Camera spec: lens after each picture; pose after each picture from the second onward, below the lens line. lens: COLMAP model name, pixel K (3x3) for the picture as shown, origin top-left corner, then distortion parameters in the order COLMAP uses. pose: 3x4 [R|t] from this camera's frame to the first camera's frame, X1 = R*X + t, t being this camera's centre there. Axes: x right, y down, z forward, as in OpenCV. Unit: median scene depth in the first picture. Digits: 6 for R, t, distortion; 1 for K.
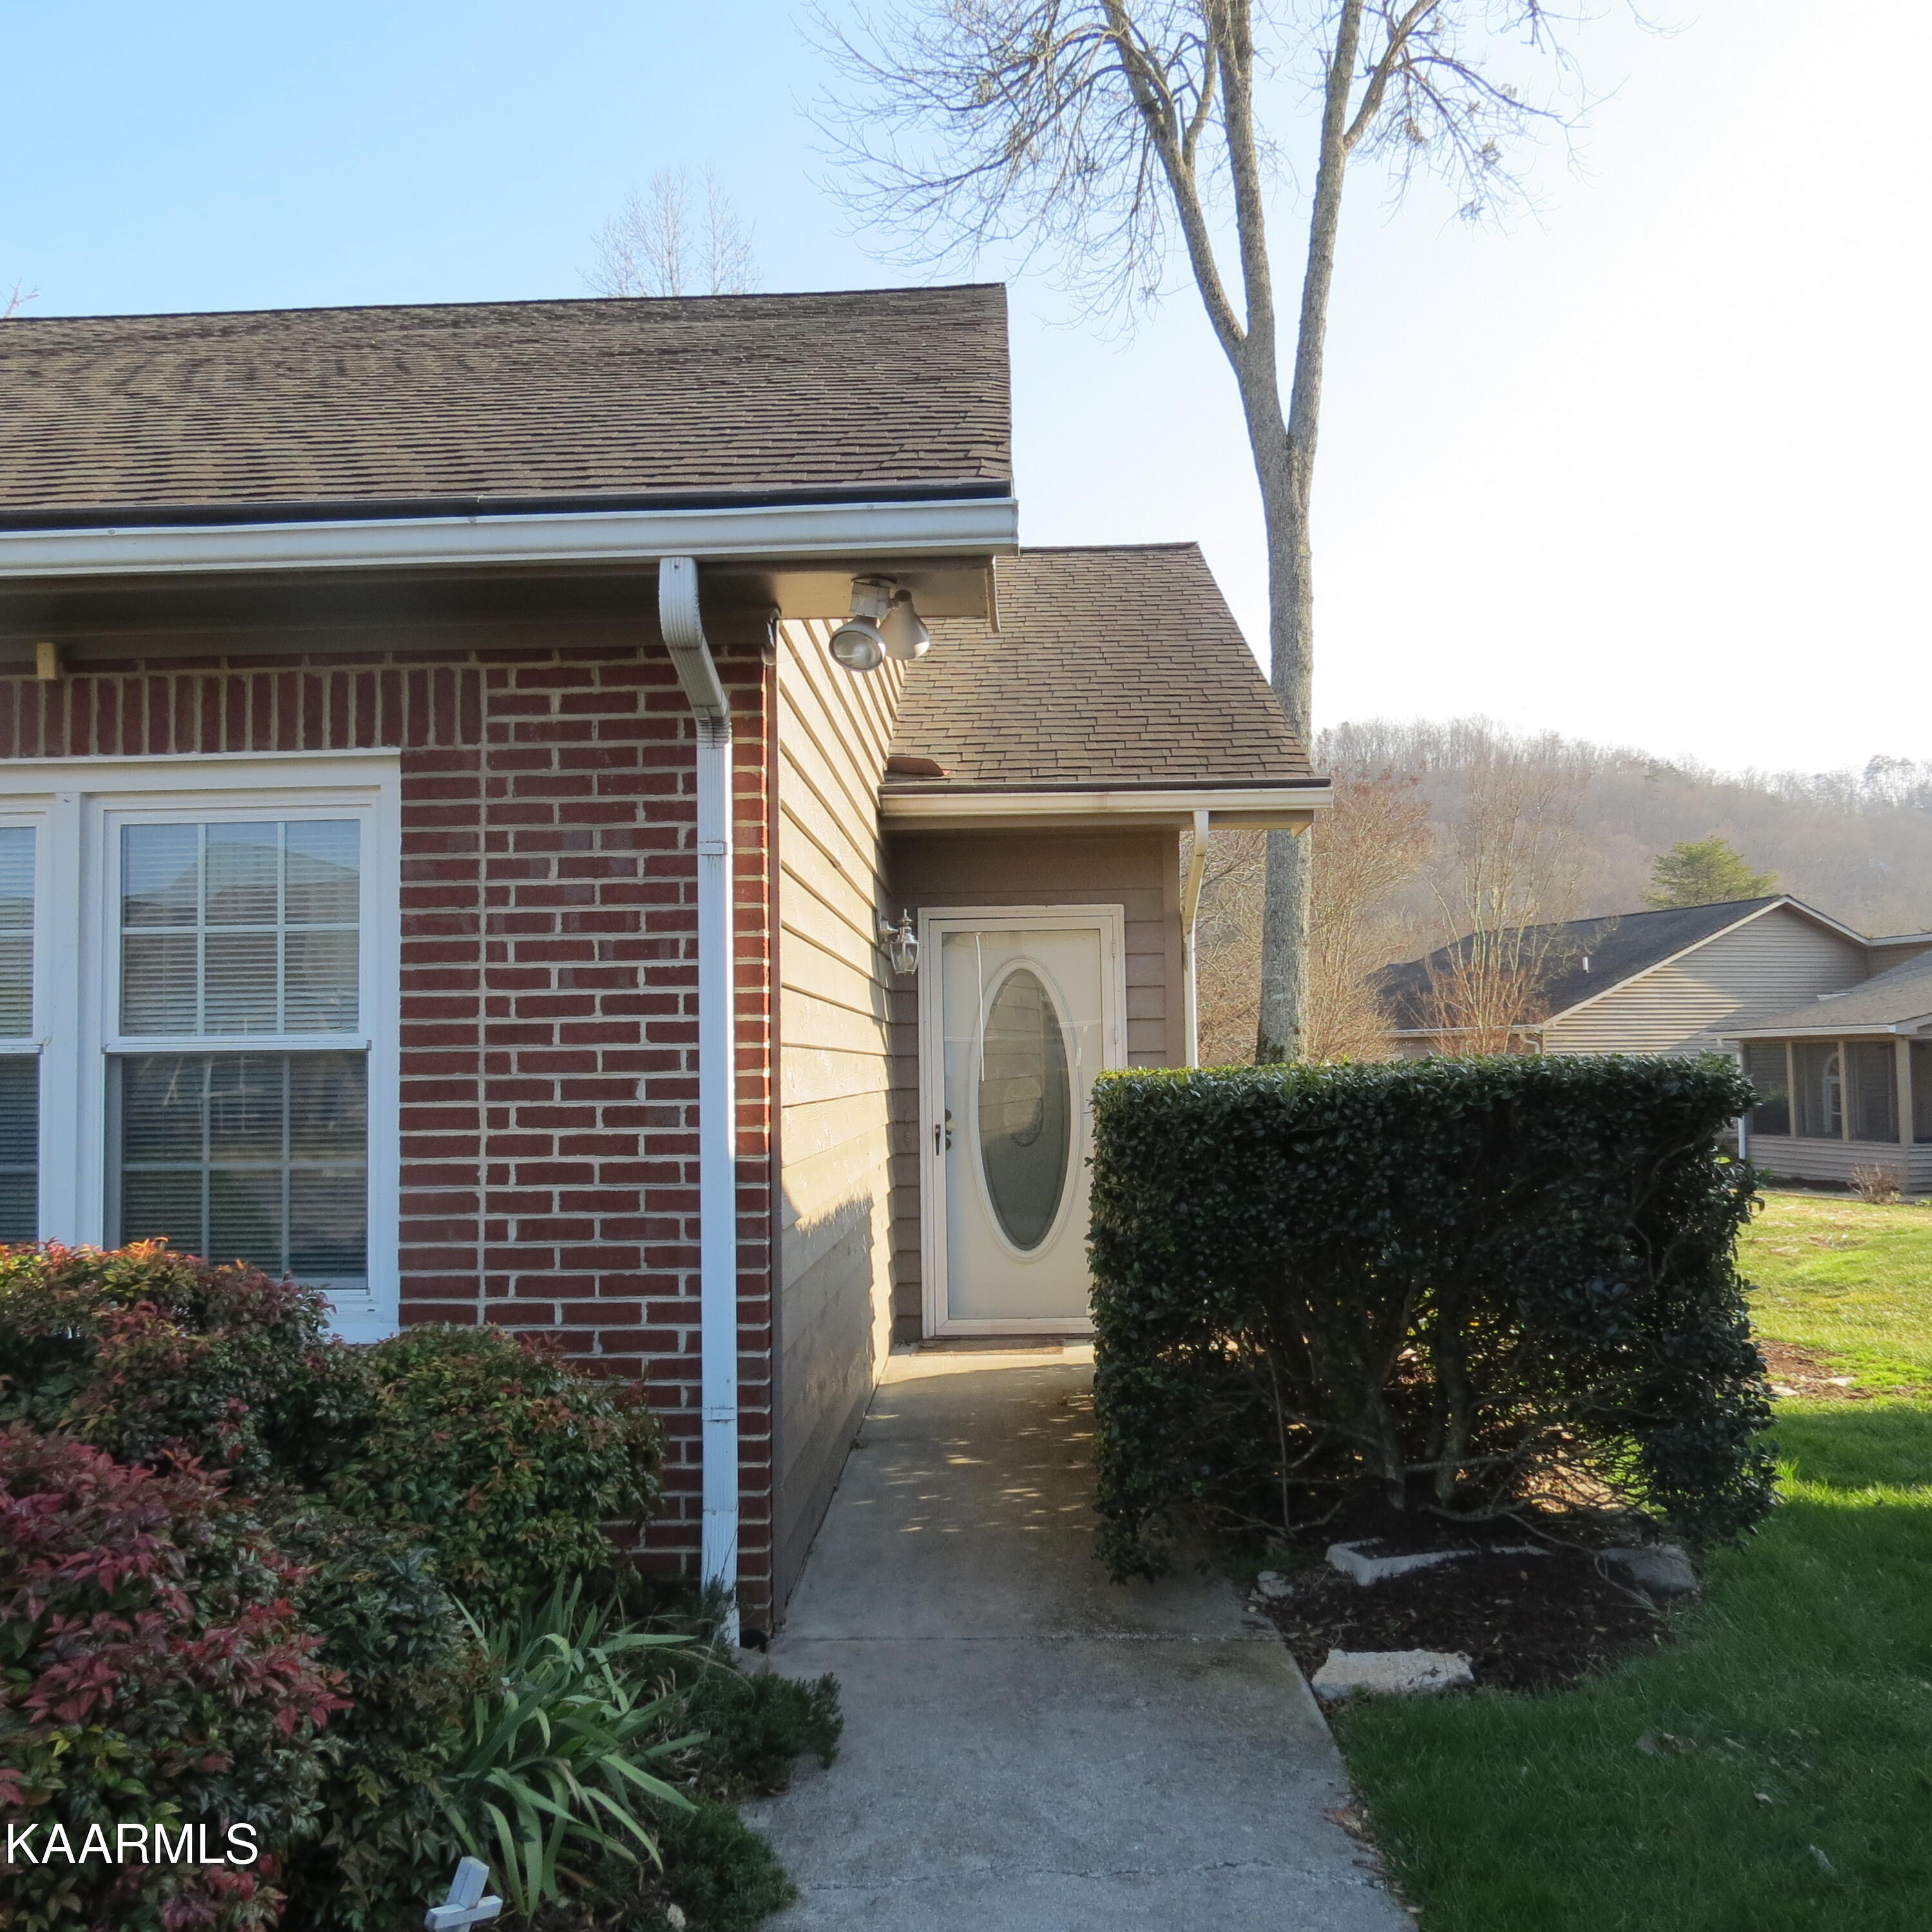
lens RADIAL K [[1727.7, 0, 966.0], [0, 1727.7, 966.0], [0, 0, 1]] dist [-0.051481, -0.003167]
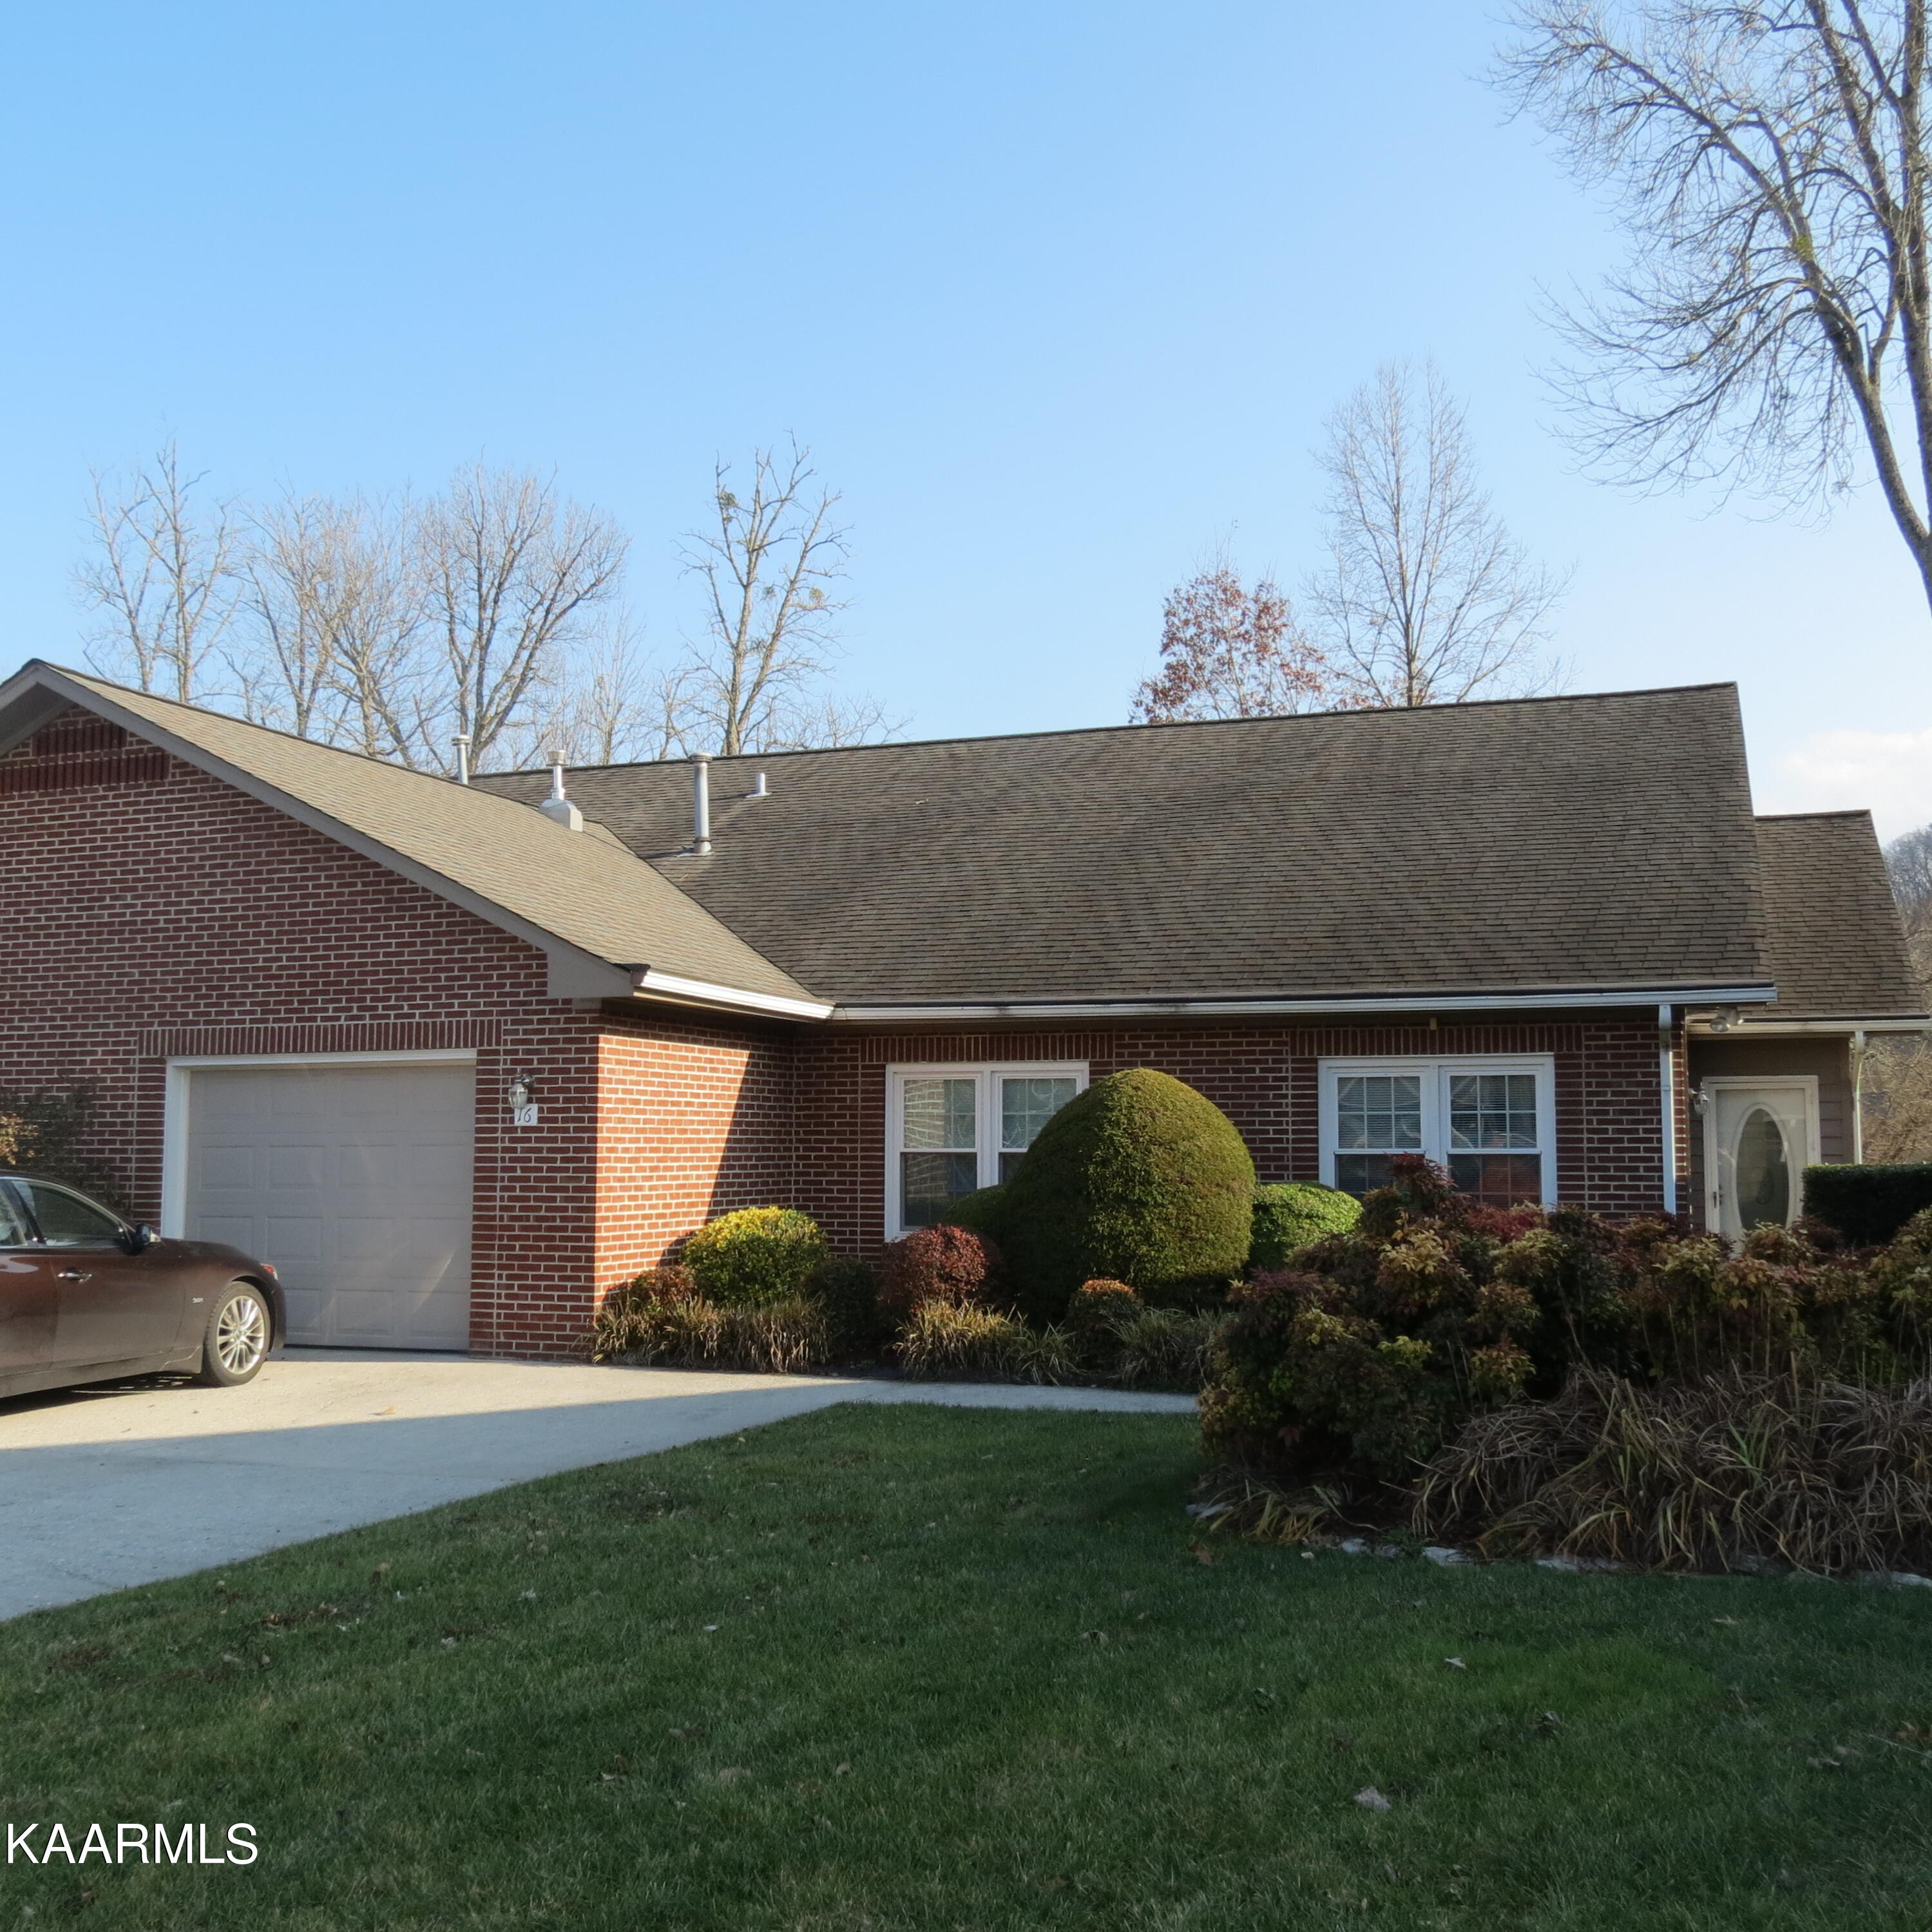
lens RADIAL K [[2071.4, 0, 966.0], [0, 2071.4, 966.0], [0, 0, 1]] dist [-0.064321, 0.037831]
pose [[0.952244, -0.010411, -0.305161, -0.209865], [0.001346, 0.999552, -0.029901, -0.171532], [0.305336, 0.028062, 0.951831, -2.702105]]
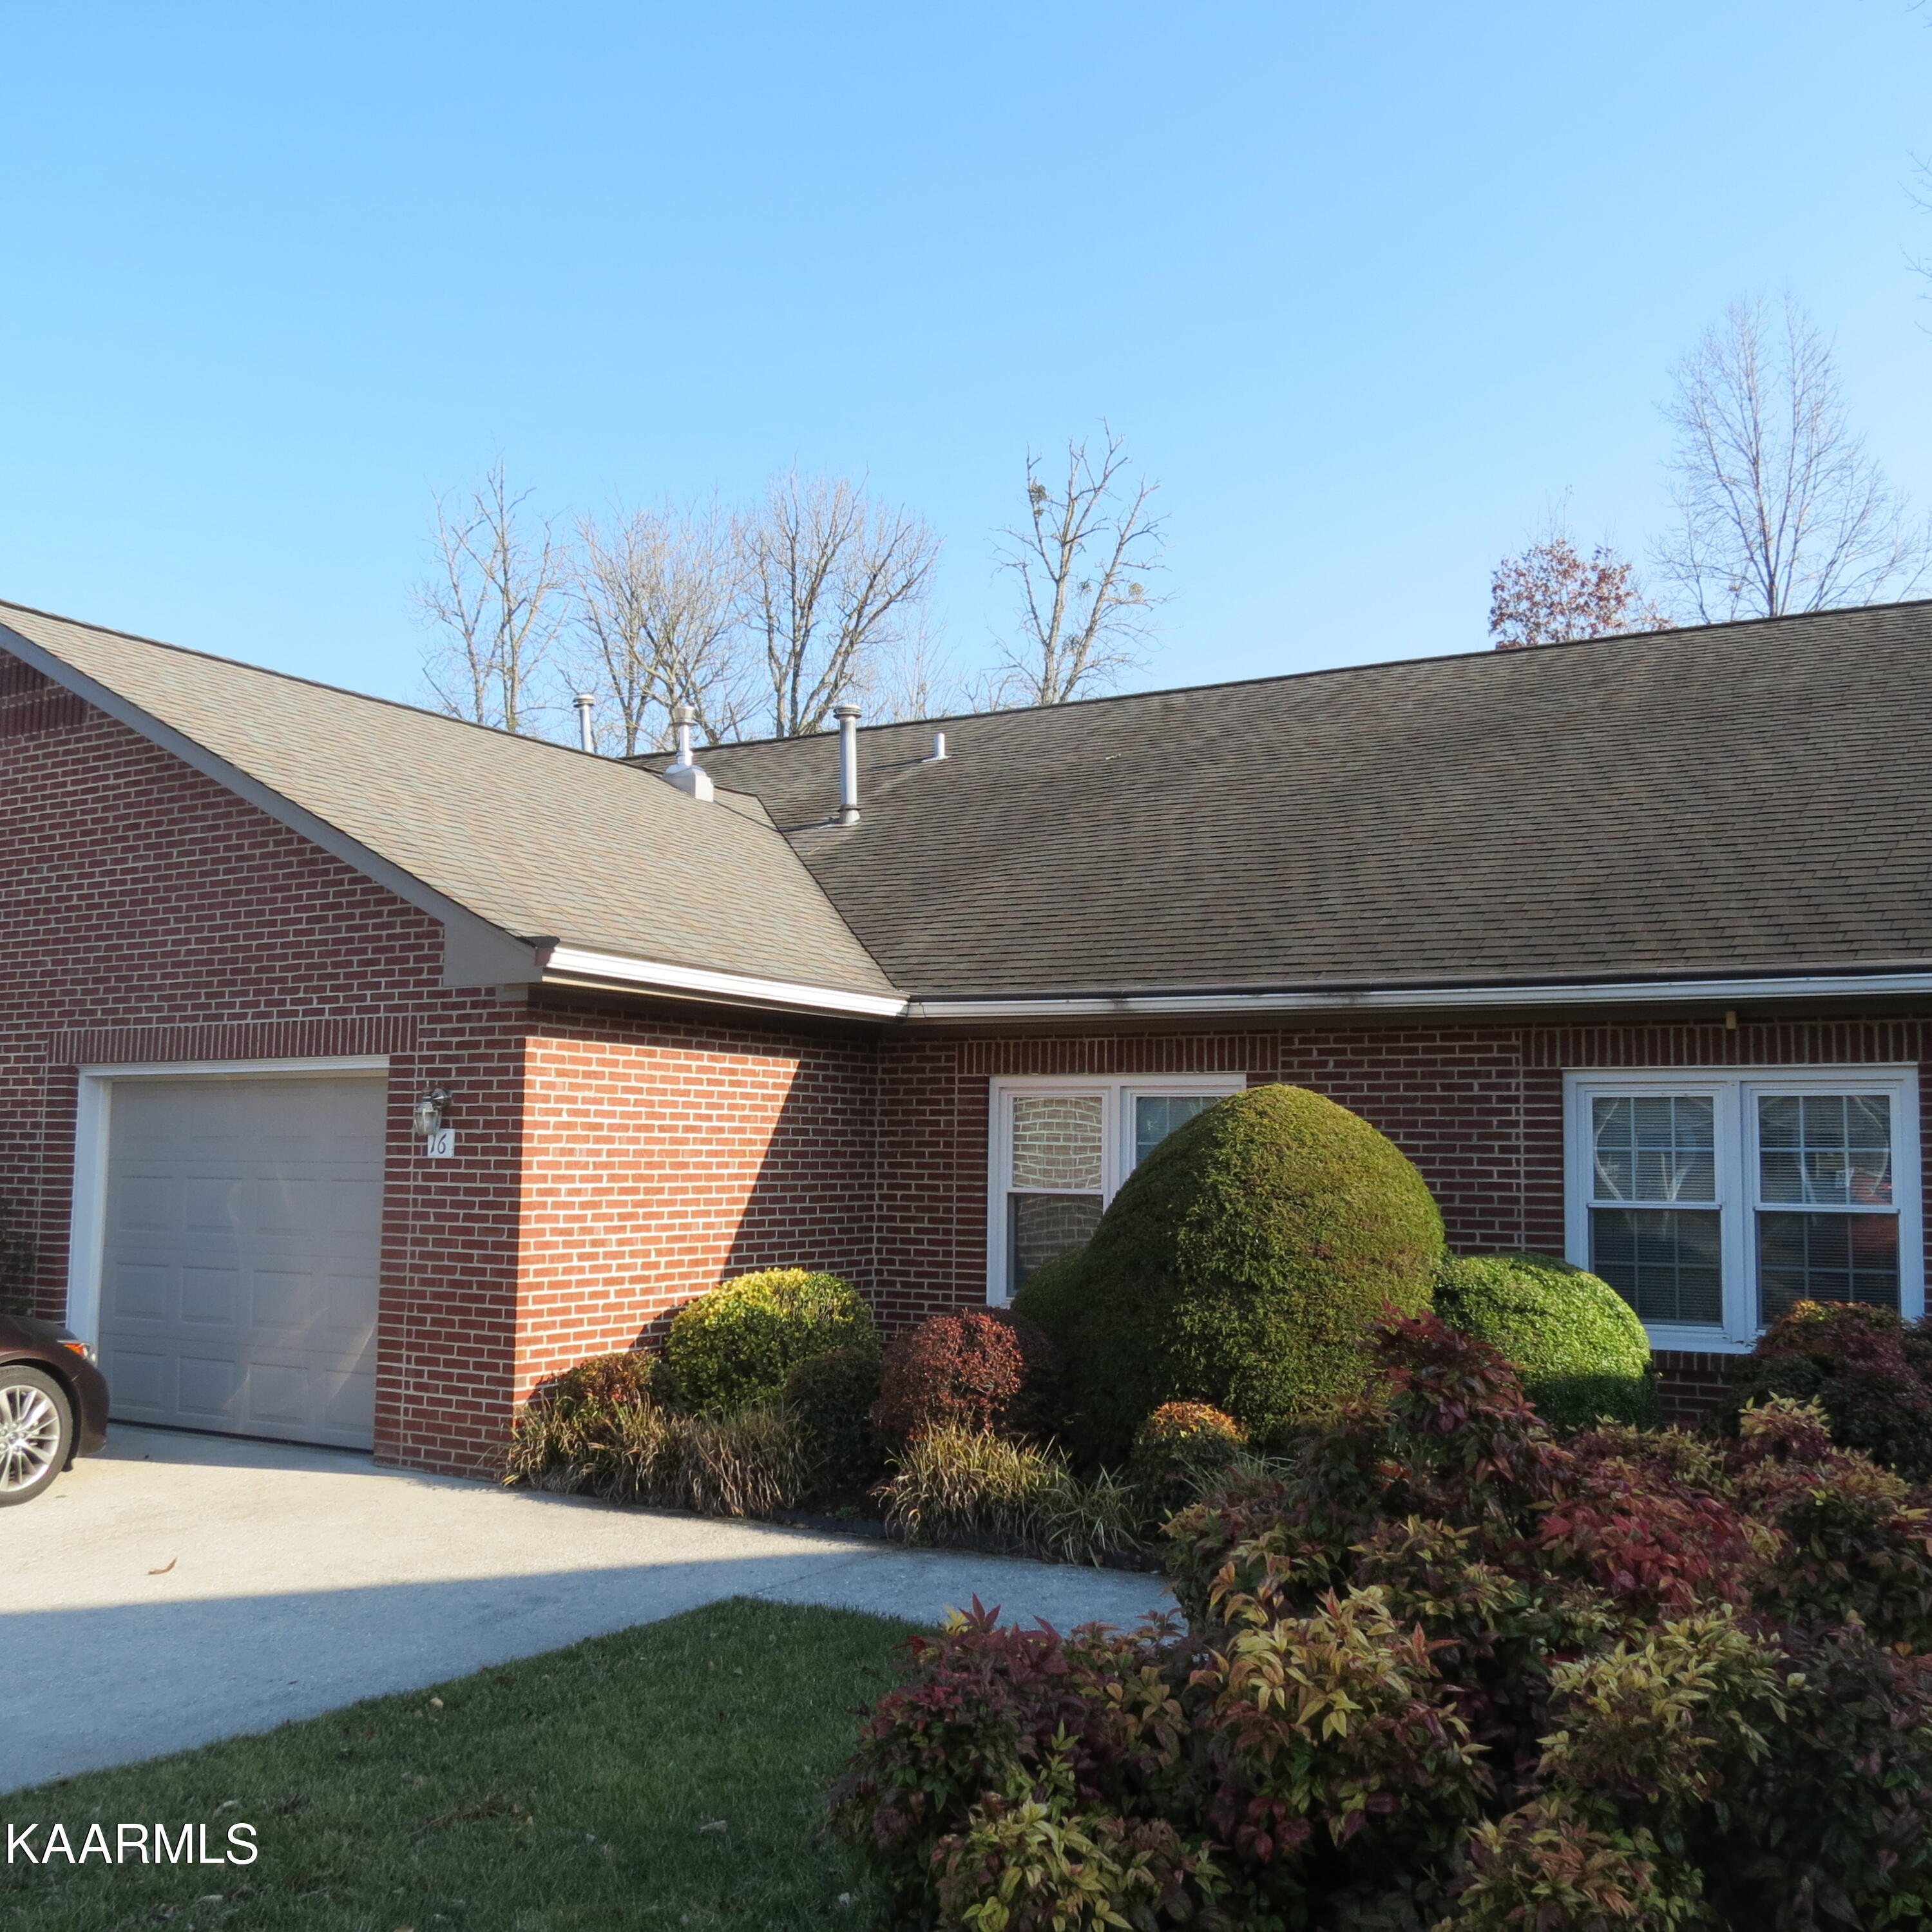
lens RADIAL K [[1979.0, 0, 966.0], [0, 1979.0, 966.0], [0, 0, 1]] dist [-0.053126, 0.012359]
pose [[0.875580, -0.019627, -0.482674, -0.200772], [0.001731, 0.999295, -0.037493, -0.155504], [0.483070, 0.031993, 0.874997, -1.515738]]
